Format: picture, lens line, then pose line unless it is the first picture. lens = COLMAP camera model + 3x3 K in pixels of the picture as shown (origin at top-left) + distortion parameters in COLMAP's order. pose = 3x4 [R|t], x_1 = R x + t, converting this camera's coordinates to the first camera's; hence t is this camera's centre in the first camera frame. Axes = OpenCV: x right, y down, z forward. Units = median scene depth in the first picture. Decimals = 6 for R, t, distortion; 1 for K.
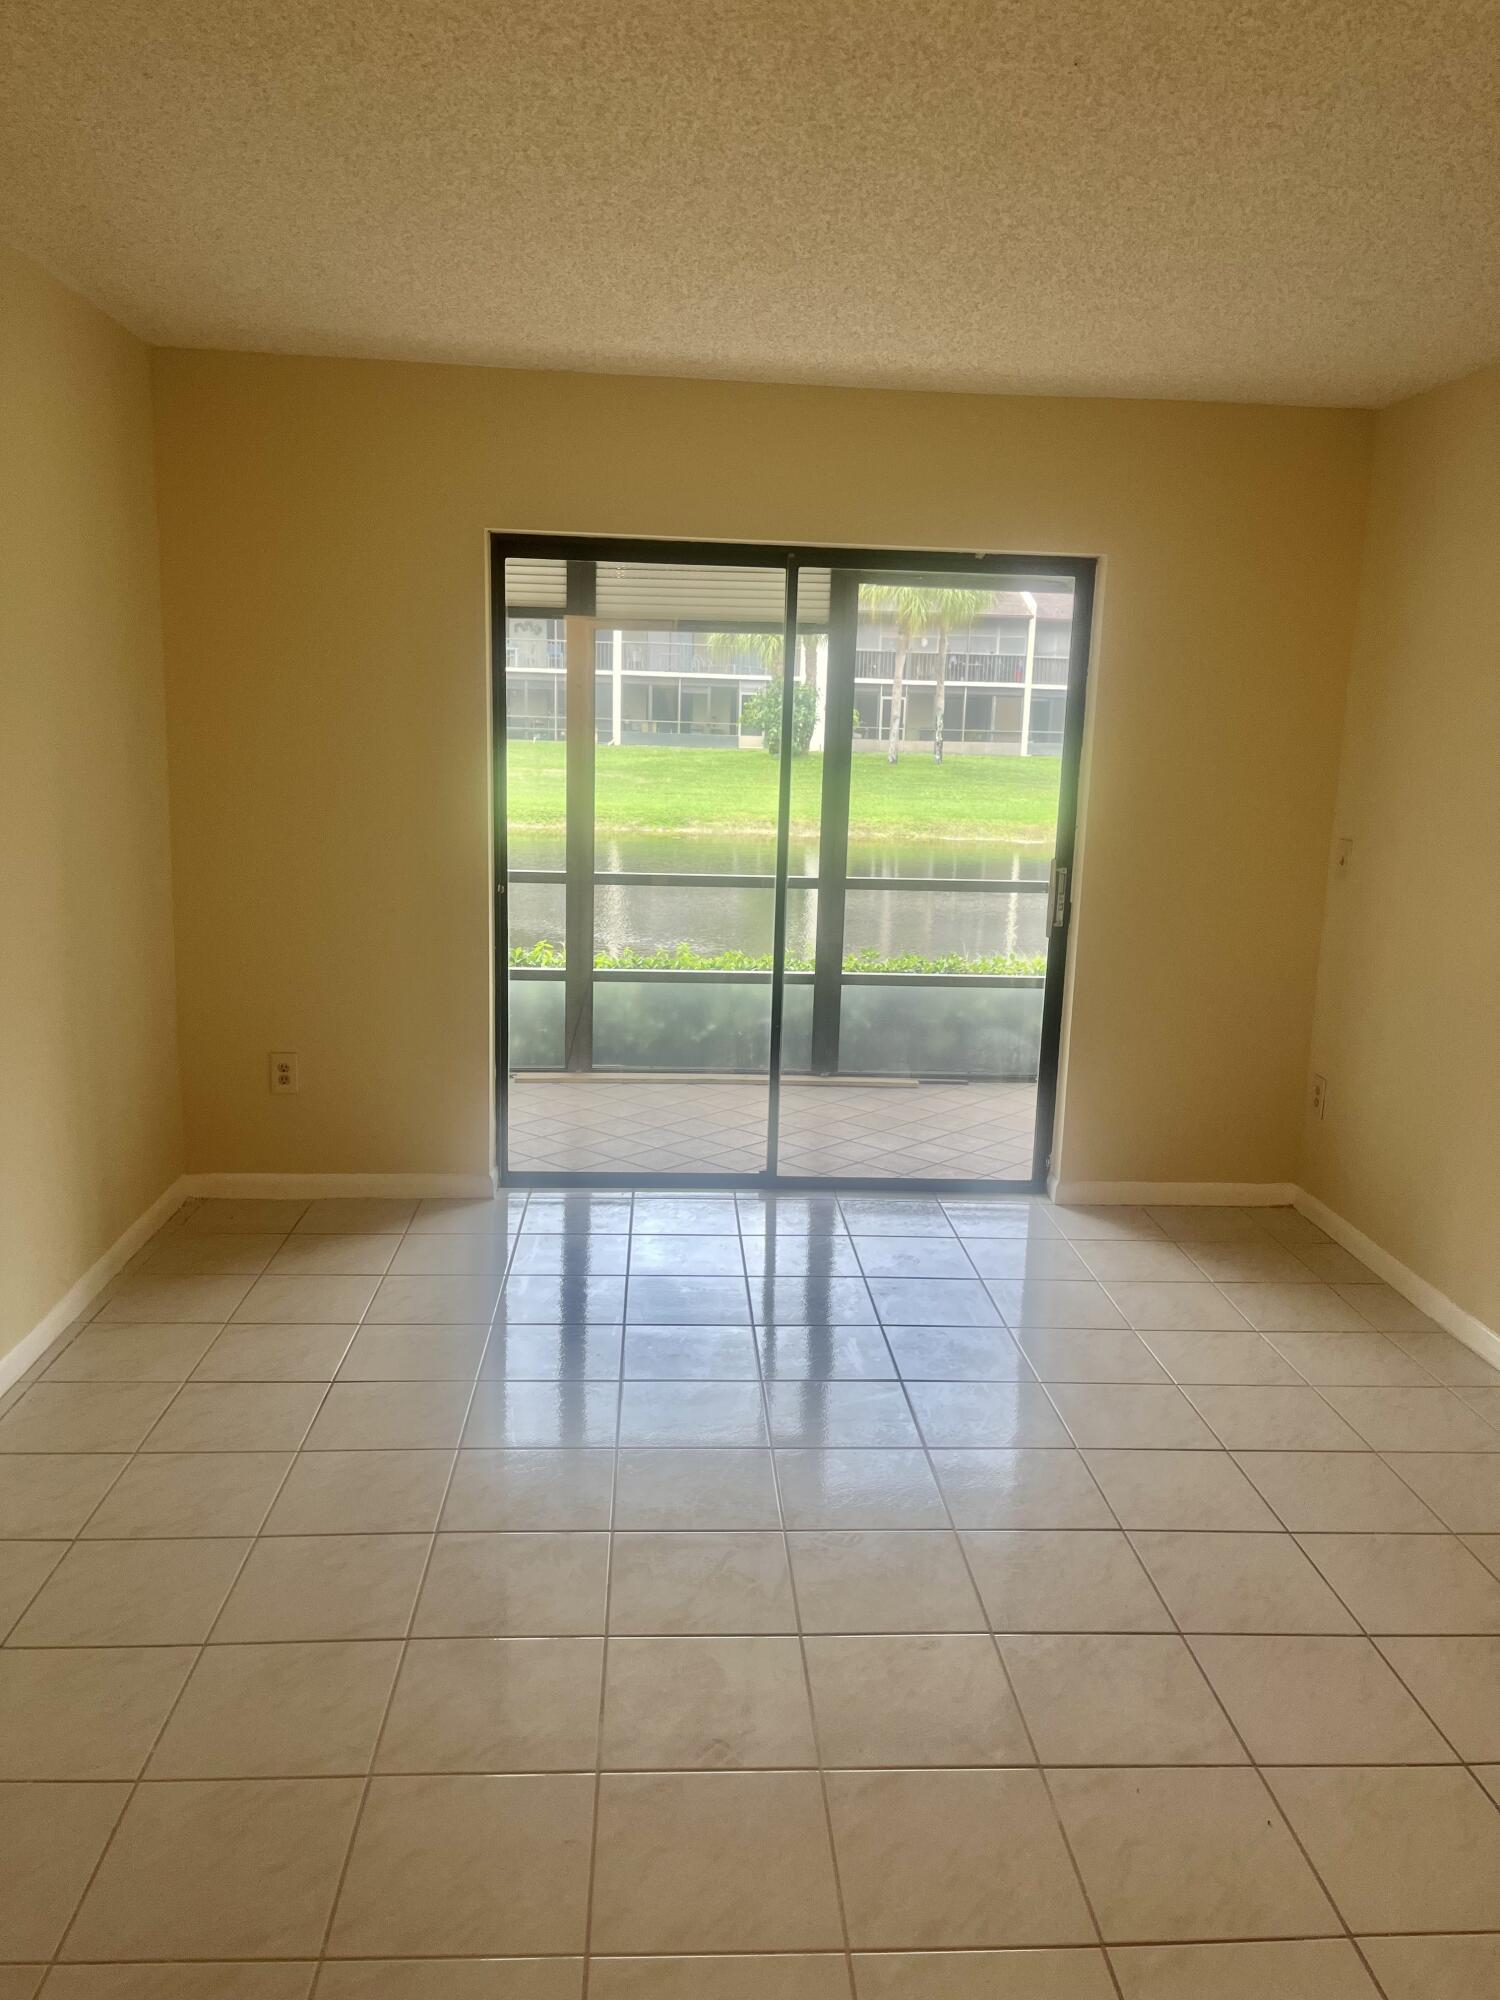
lens RADIAL K [[1511.5, 0, 750.0], [0, 1511.5, 1000.0], [0, 0, 1]] dist [0.057197, -0.001243]
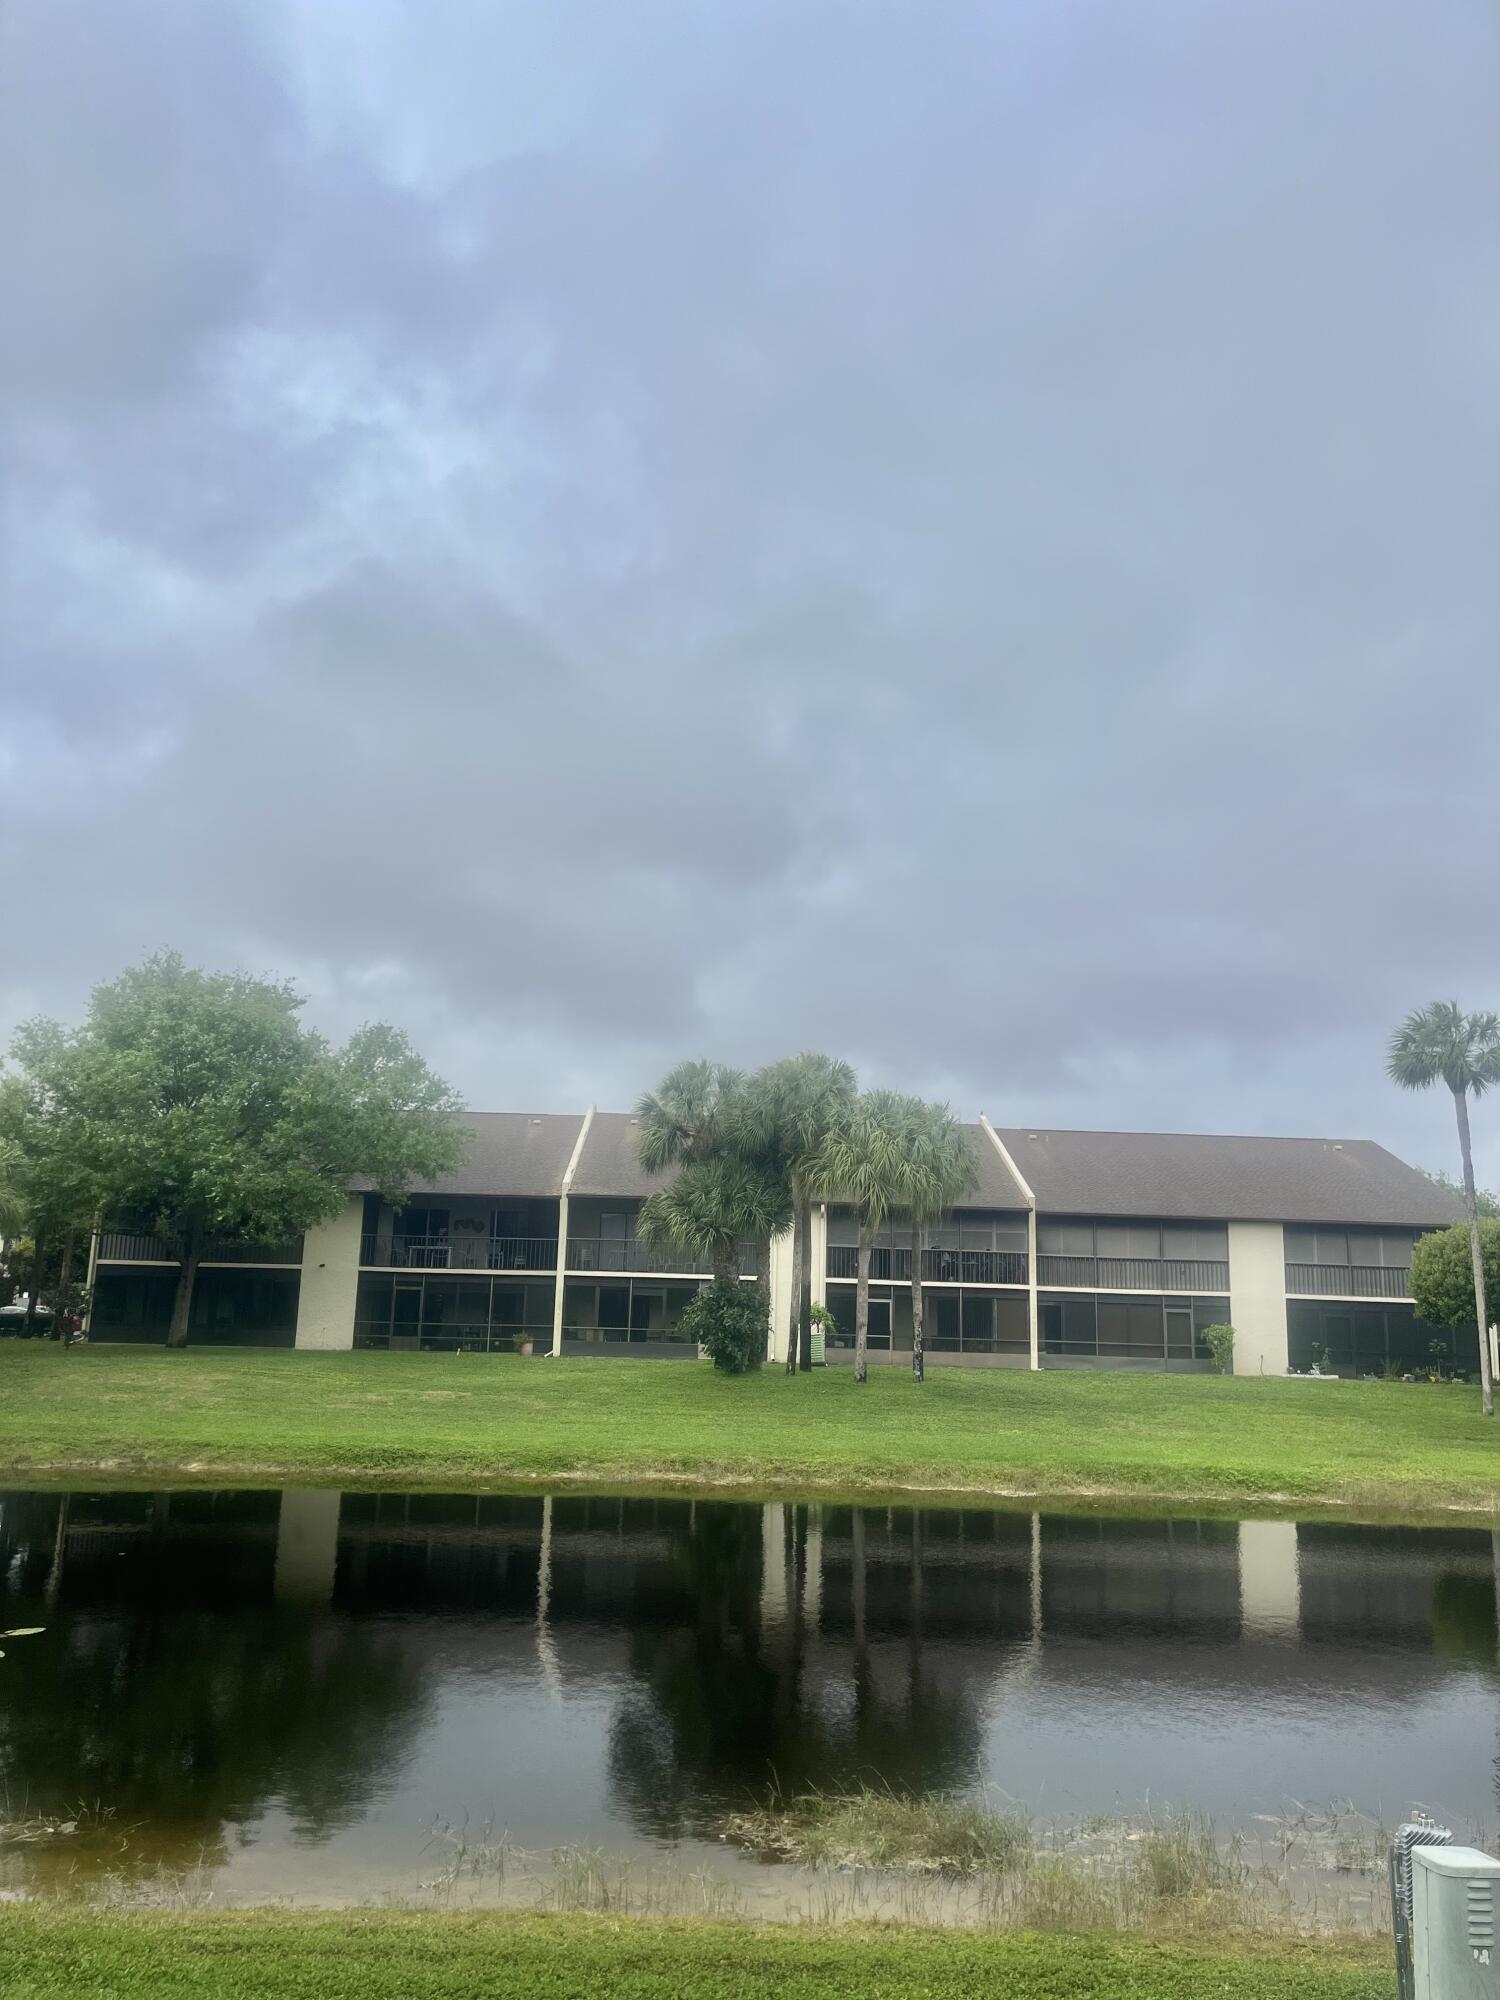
lens RADIAL K [[1511.5, 0, 750.0], [0, 1511.5, 1000.0], [0, 0, 1]] dist [0.057197, -0.001243]
pose [[0.999442, -0.008371, -0.032338, 0.051969], [-0.004607, 0.924302, -0.381634, -0.027670], [0.033084, 0.381570, 0.923748, 0.133841]]
